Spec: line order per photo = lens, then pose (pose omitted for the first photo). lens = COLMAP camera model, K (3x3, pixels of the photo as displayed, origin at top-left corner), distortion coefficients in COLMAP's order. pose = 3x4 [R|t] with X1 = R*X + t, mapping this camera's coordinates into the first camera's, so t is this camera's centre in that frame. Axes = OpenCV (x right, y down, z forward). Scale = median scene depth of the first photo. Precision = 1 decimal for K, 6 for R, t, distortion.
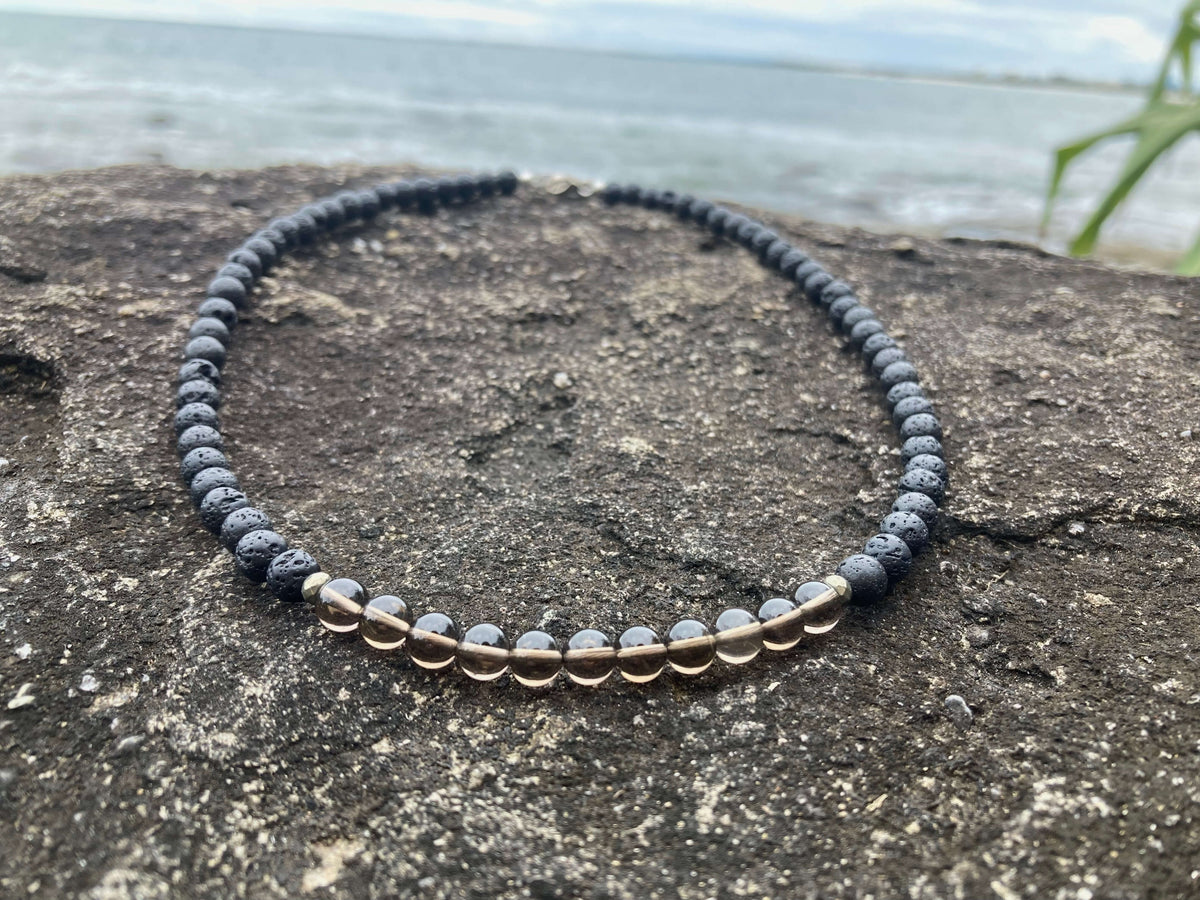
lens RADIAL K [[951.0, 0, 573.5], [0, 951.0, 449.3], [0, 0, 1]] dist [-0.052016, 0.071015]
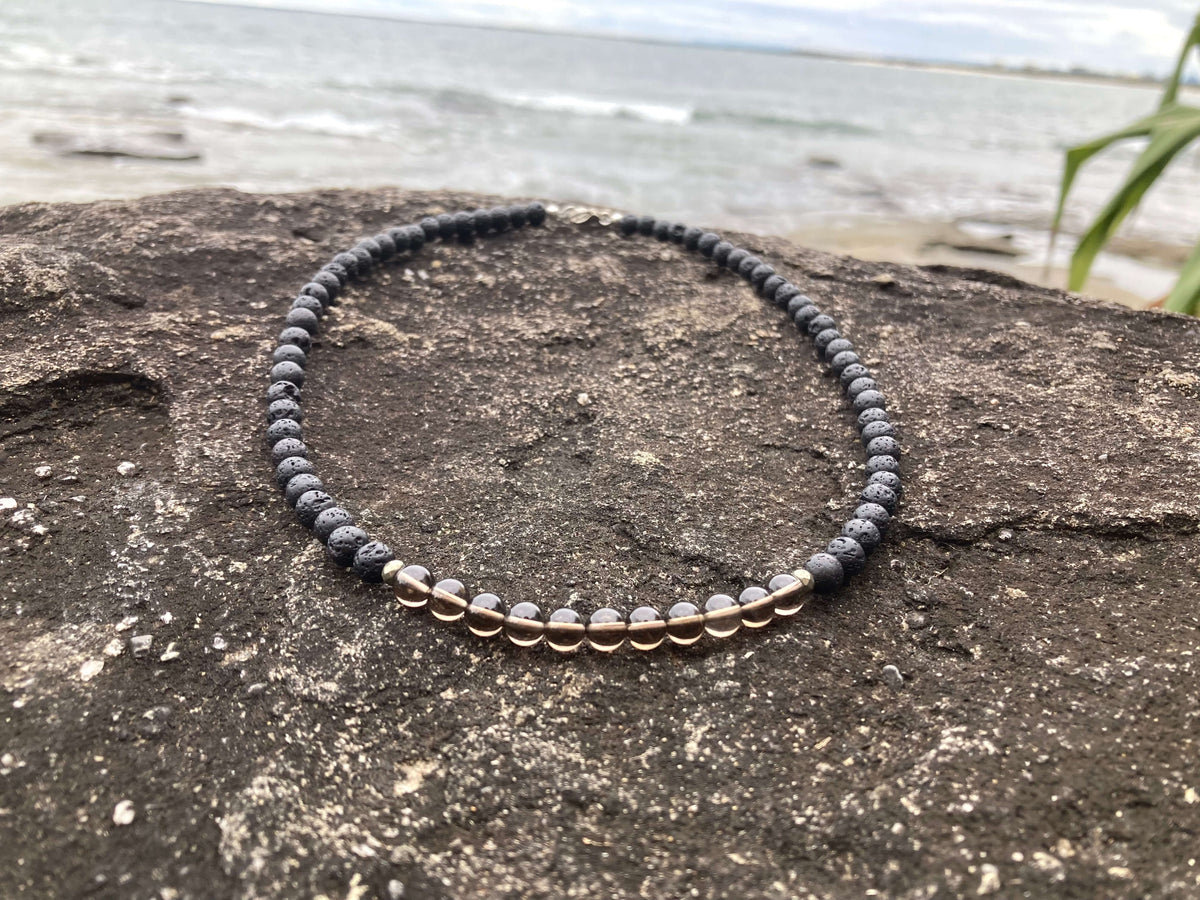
lens RADIAL K [[955.7, 0, 580.4], [0, 955.7, 452.9], [0, 0, 1]] dist [-0.001202, -0.010861]
pose [[0.999847, 0.017269, -0.002617, -0.017480], [-0.017212, 0.999641, 0.020548, -0.043445], [0.002971, -0.020499, 0.999785, -0.270669]]
